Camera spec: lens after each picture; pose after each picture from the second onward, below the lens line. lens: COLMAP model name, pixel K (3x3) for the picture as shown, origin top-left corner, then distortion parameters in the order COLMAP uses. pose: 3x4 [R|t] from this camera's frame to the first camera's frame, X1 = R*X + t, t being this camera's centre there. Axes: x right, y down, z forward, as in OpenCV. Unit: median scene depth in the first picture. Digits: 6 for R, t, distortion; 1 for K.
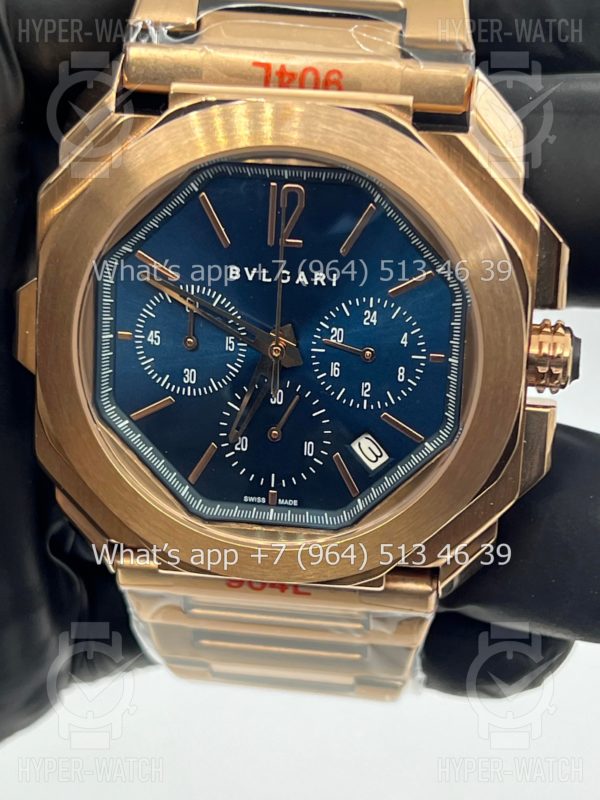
lens RADIAL K [[1846.9, 0, 300.0], [0, 1846.9, 400.0], [0, 0, 1]] dist [0.139110, 0.116172]
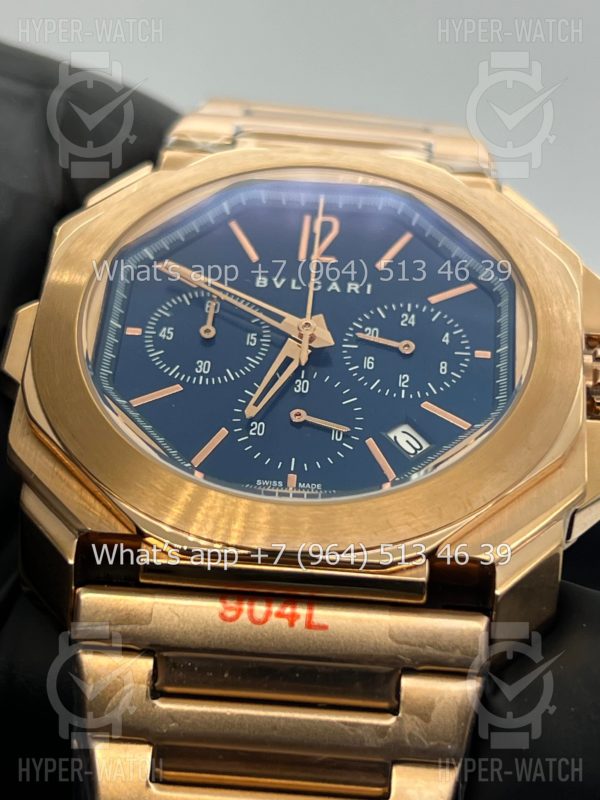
lens RADIAL K [[1846.9, 0, 300.0], [0, 1846.9, 400.0], [0, 0, 1]] dist [0.139110, 0.116172]
pose [[0.991723, 0.107983, 0.069464, -0.073916], [-0.007498, 0.588798, -0.808245, 0.713689], [-0.128176, 0.801035, 0.584734, 0.496025]]
